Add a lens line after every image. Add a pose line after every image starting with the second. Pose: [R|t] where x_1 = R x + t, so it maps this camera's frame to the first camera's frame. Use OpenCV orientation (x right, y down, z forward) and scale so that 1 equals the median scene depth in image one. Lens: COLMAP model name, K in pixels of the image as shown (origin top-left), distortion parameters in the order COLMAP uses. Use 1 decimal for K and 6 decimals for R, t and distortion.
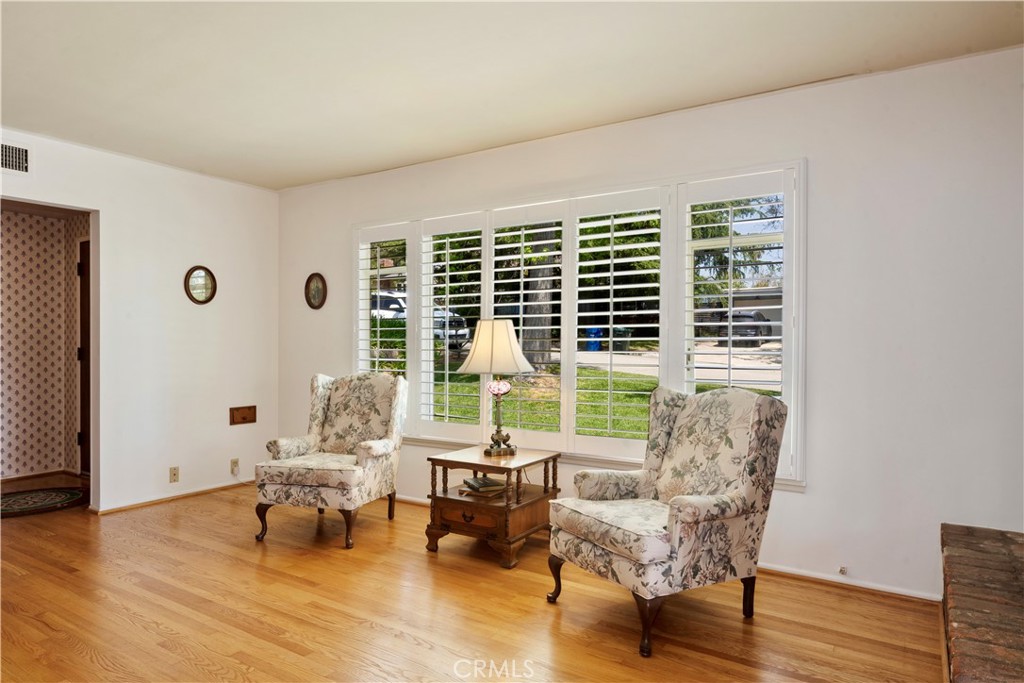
lens RADIAL K [[623.3, 0, 507.5], [0, 623.3, 344.5], [0, 0, 1]] dist [-0.046937, -0.000853]
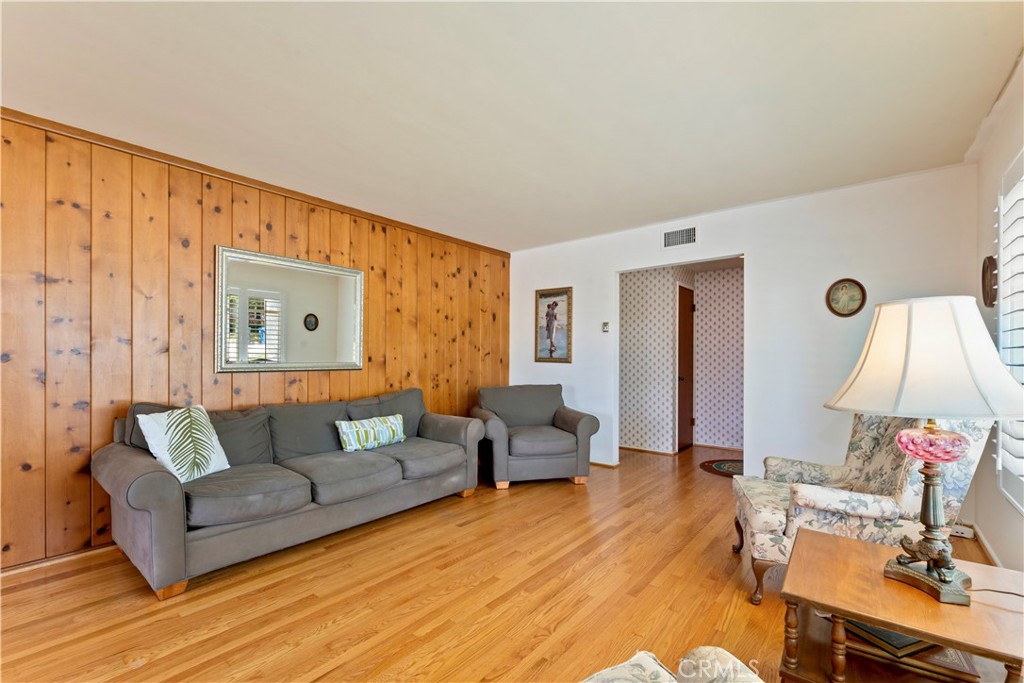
lens RADIAL K [[430.6, 0, 520.9], [0, 430.6, 359.1], [0, 0, 1]] dist [-0.004855, 0.001041]
pose [[-0.097275, -0.000669, -0.995257, 0.406168], [0.002198, 0.999997, -0.000887, 0.004209], [0.995255, -0.002274, -0.097274, 0.881221]]
